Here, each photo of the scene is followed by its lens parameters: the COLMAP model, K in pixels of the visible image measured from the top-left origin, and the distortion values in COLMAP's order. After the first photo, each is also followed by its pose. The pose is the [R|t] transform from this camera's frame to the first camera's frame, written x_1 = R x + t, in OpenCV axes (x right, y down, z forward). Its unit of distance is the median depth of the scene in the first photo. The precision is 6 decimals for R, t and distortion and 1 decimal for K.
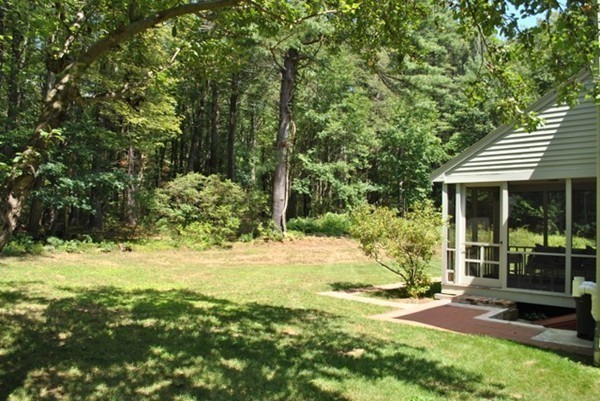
lens RADIAL K [[531.6, 0, 300.0], [0, 531.6, 200.5], [0, 0, 1]] dist [-0.077174, -0.001895]
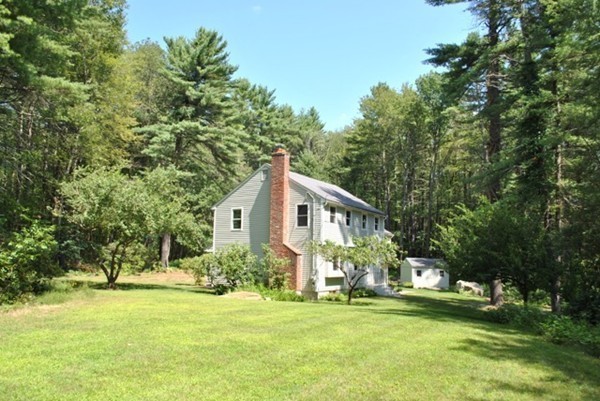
lens RADIAL K [[531.6, 0, 300.0], [0, 531.6, 200.5], [0, 0, 1]] dist [-0.077174, -0.001895]
pose [[0.983720, 0.010763, 0.179385, 0.105183], [0.001516, 0.997672, -0.068172, -0.056773], [-0.179702, 0.067334, 0.981414, -1.066973]]
